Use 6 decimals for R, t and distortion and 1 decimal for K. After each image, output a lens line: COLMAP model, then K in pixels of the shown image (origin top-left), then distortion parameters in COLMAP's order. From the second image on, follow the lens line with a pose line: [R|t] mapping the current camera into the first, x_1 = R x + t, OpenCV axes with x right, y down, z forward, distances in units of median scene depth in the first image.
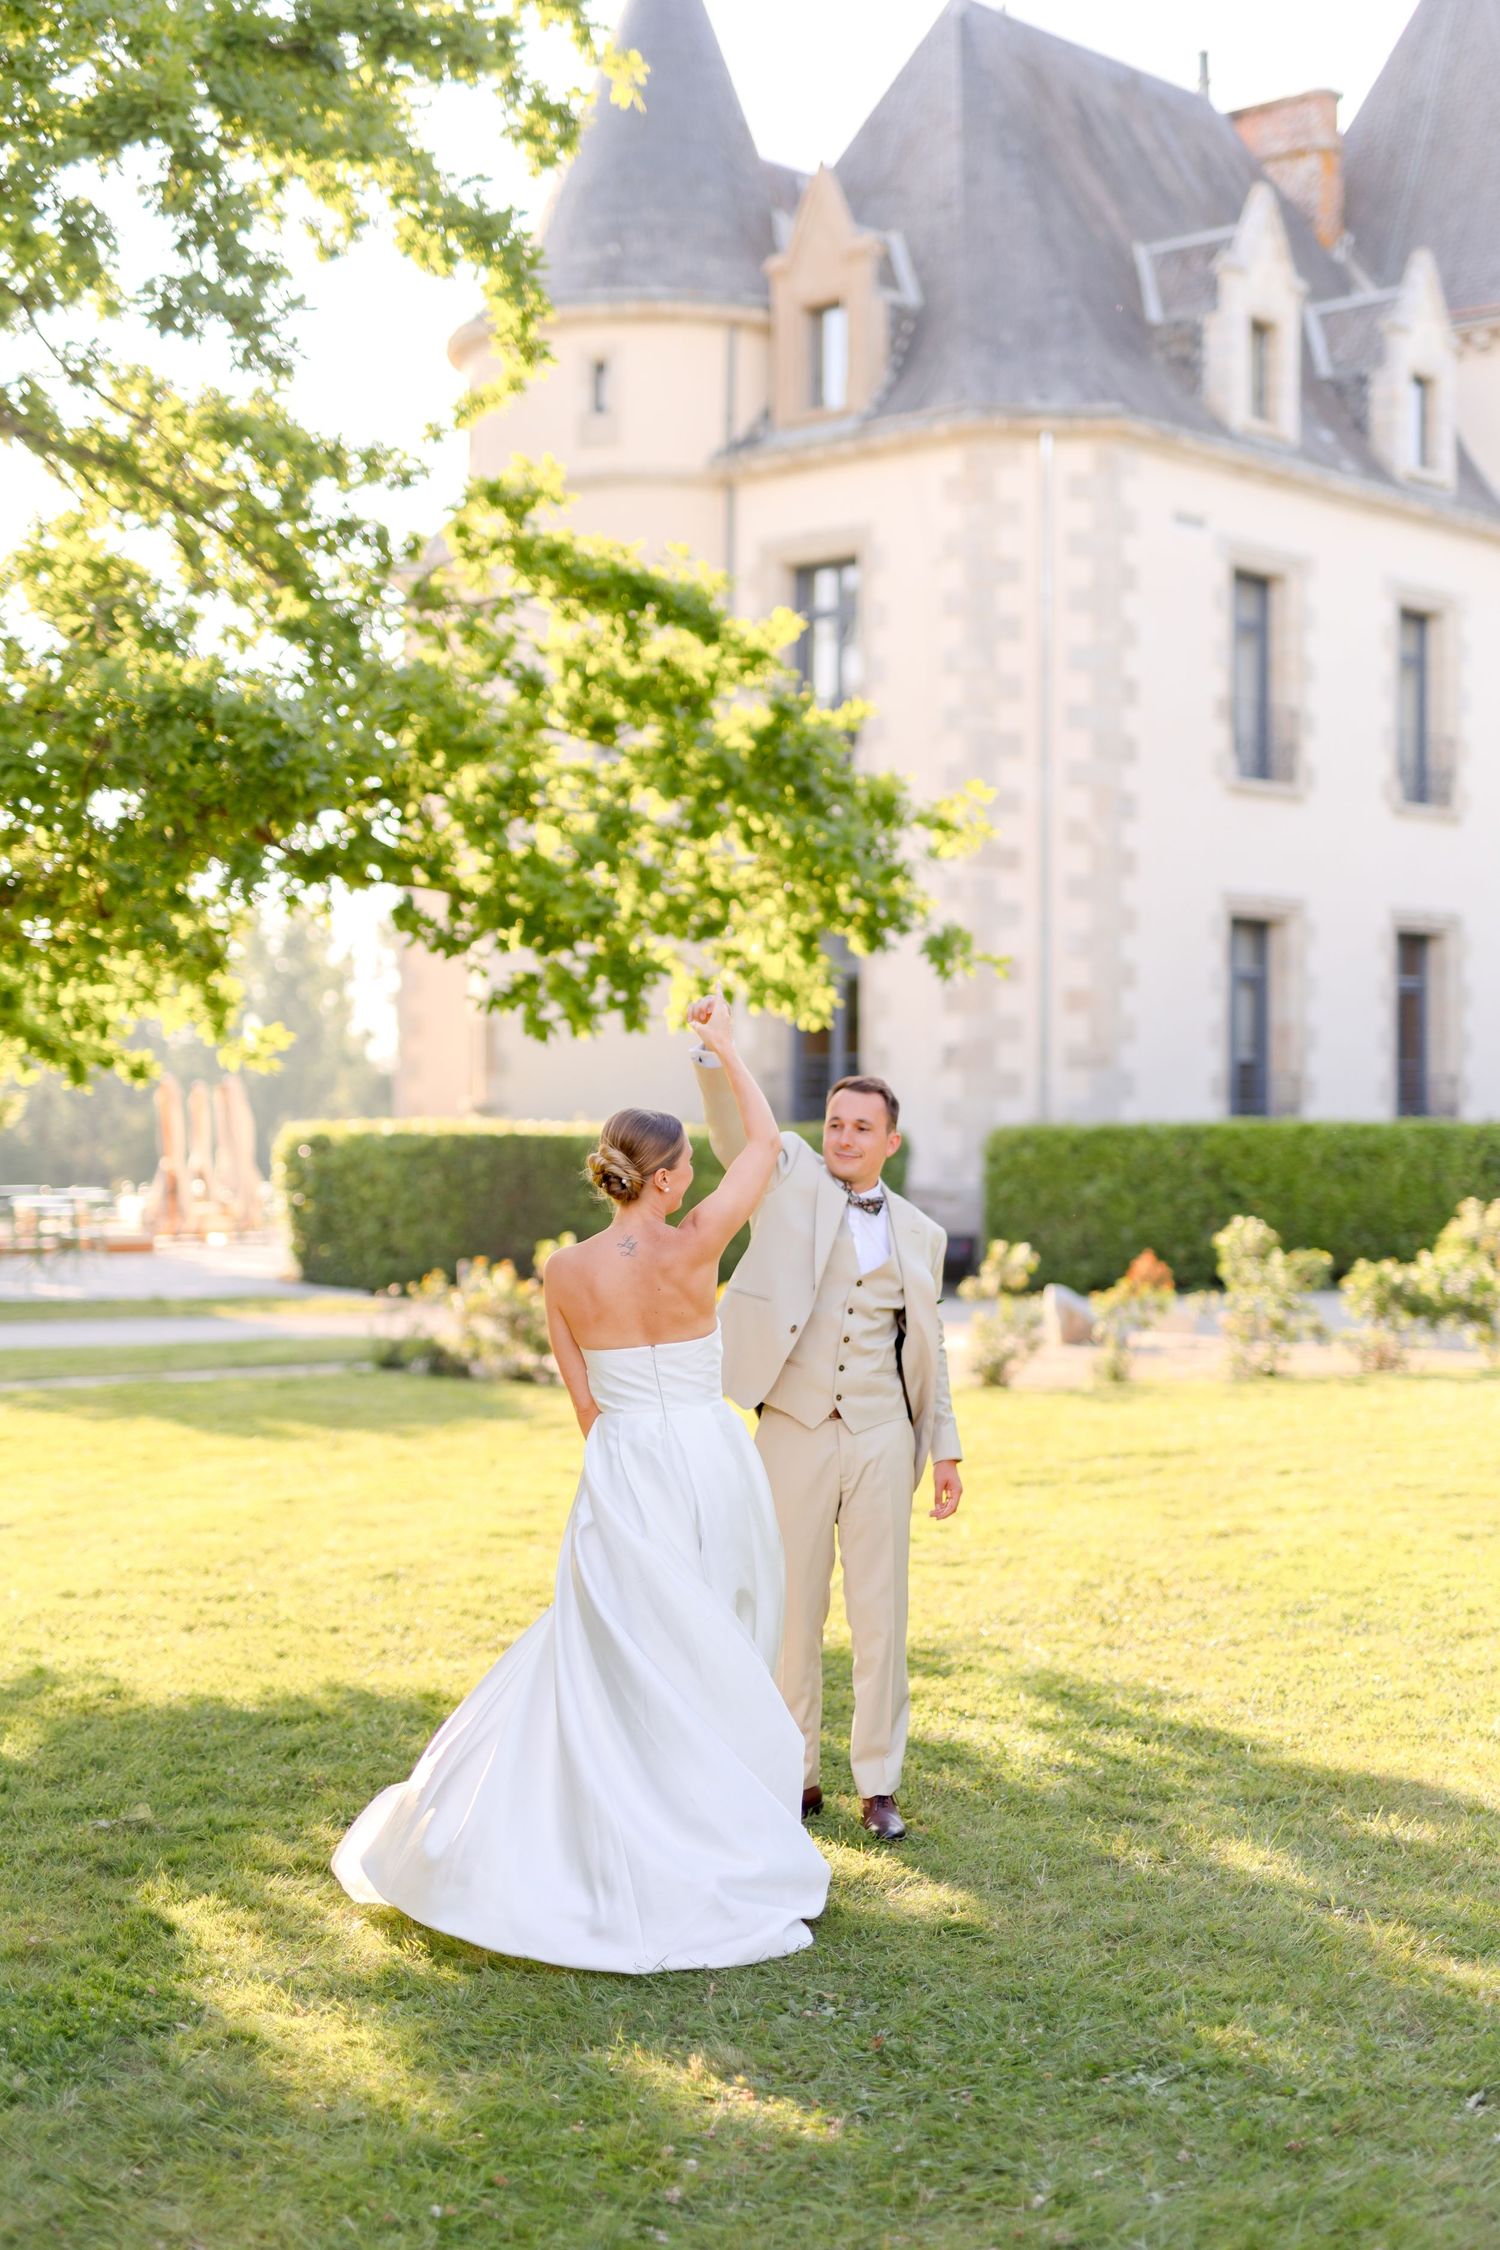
lens RADIAL K [[3257.4, 0, 748.5], [0, 3257.4, 1066.0], [0, 0, 1]] dist [-0.019766, -0.019995]
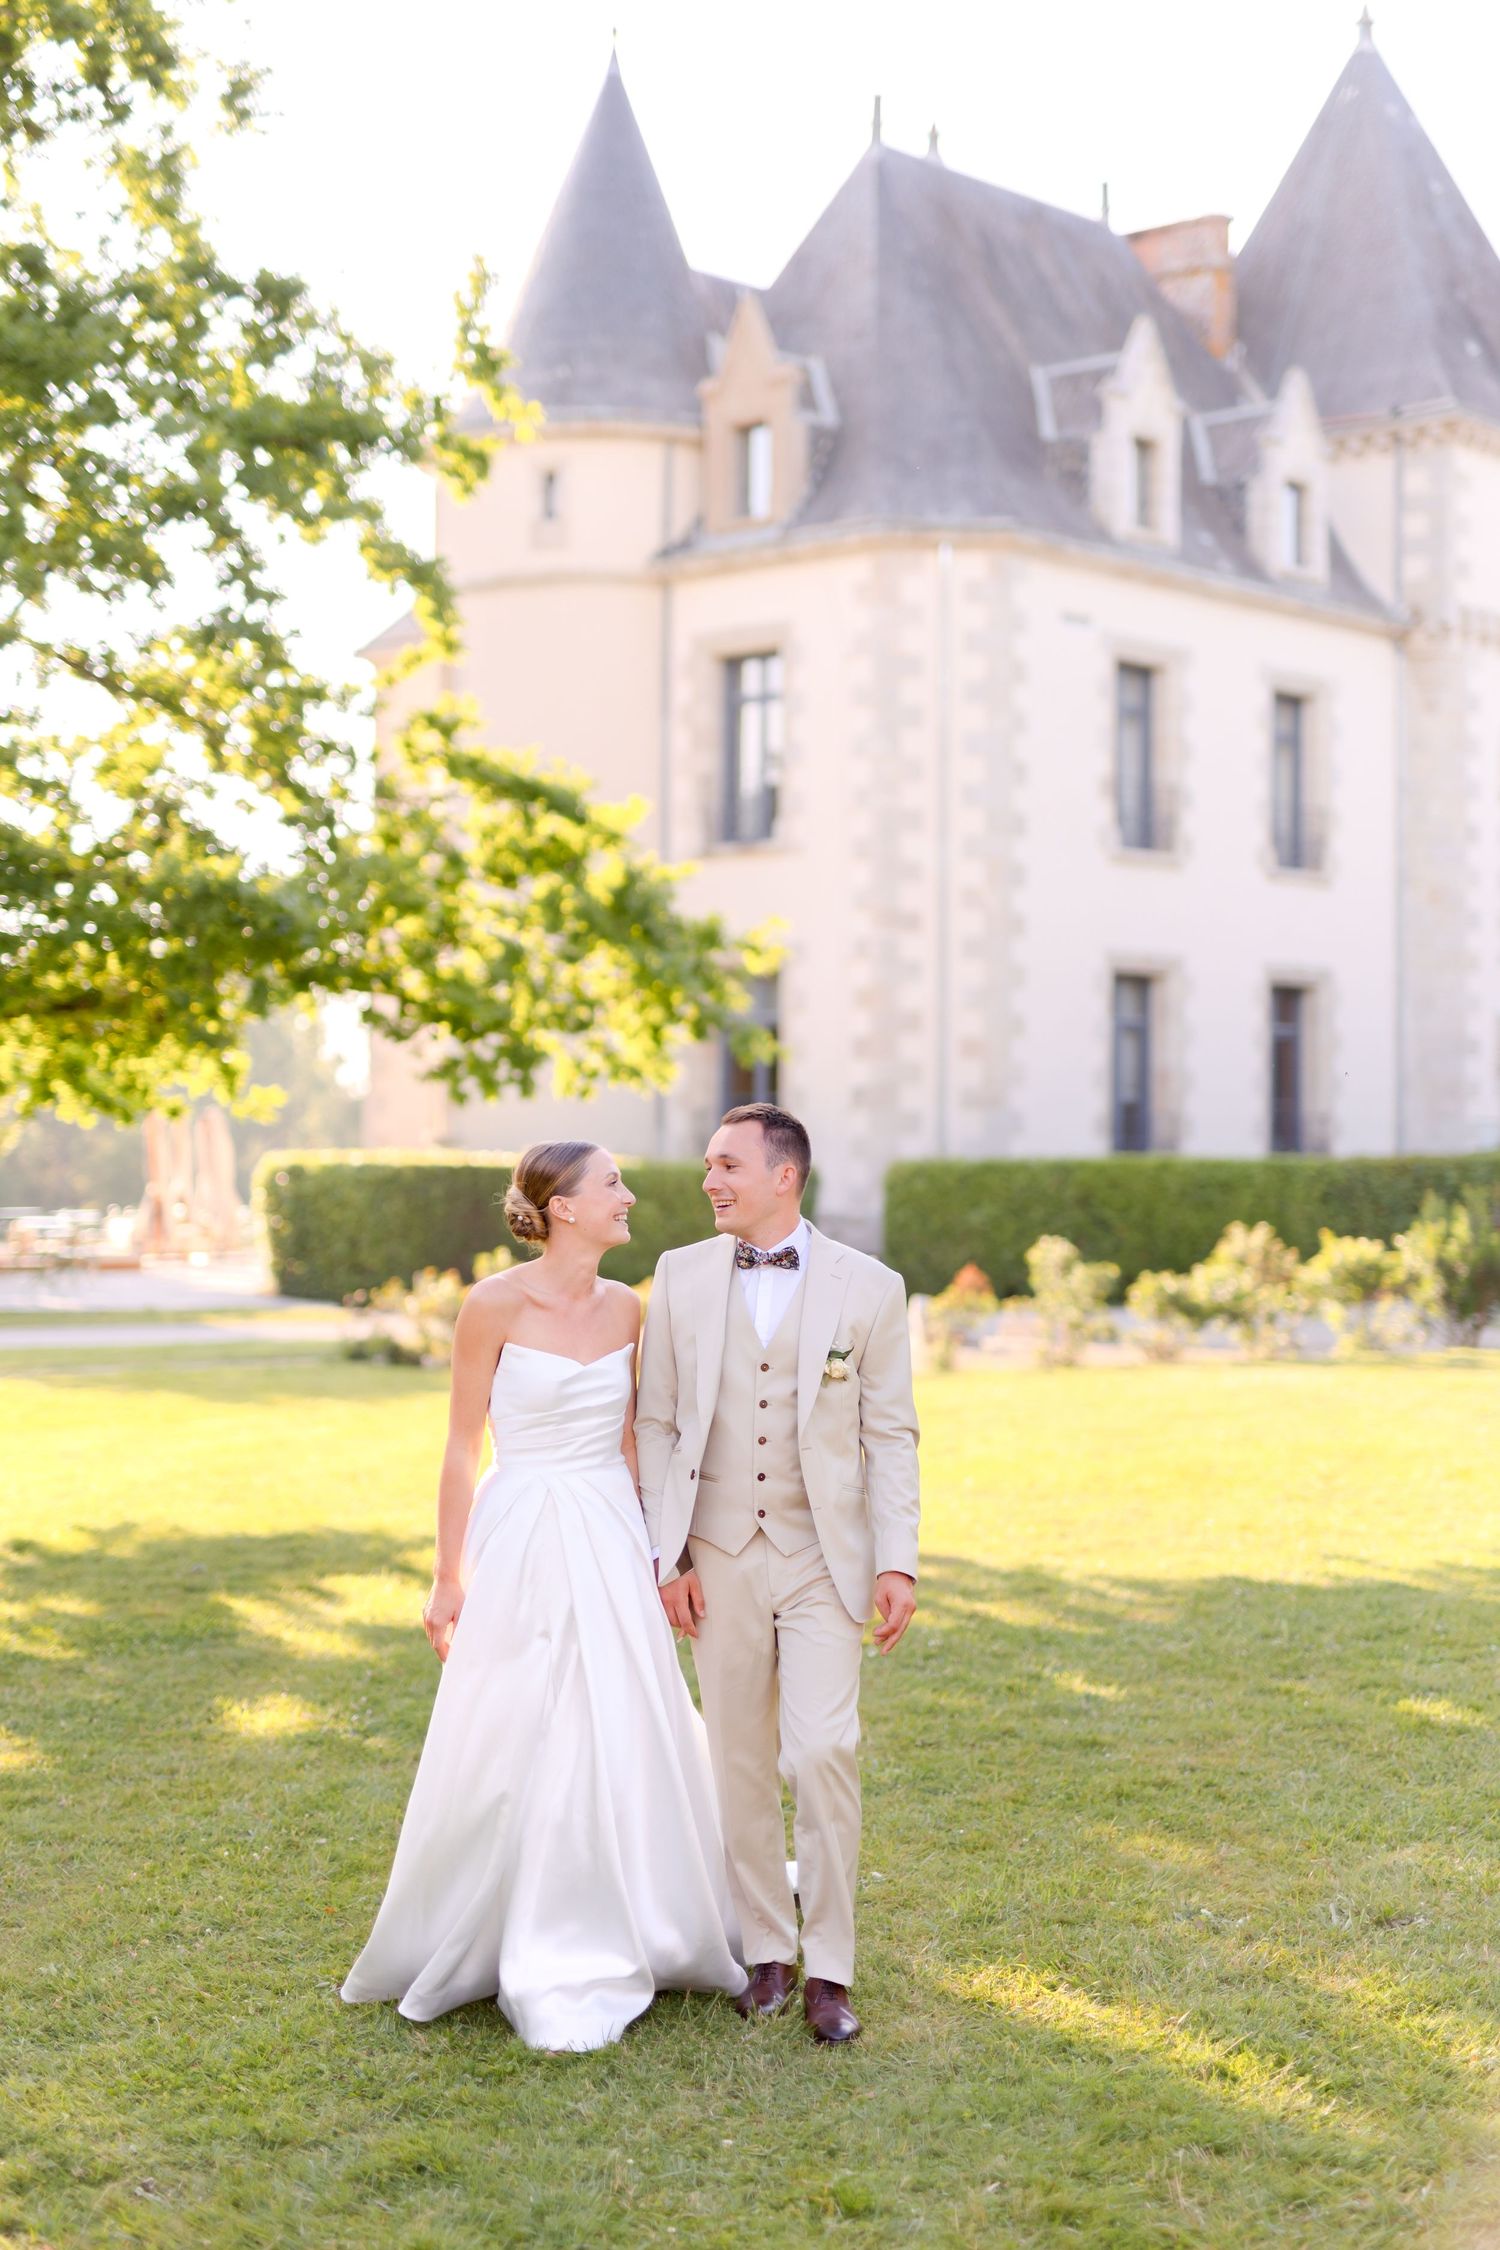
lens RADIAL K [[3257.4, 0, 748.5], [0, 3257.4, 1066.0], [0, 0, 1]] dist [-0.019766, -0.019995]
pose [[0.999947, 0.005005, 0.008967, 0.014019], [-0.004927, 0.999950, -0.008693, -0.003776], [-0.009010, 0.008648, 0.999922, -0.121352]]
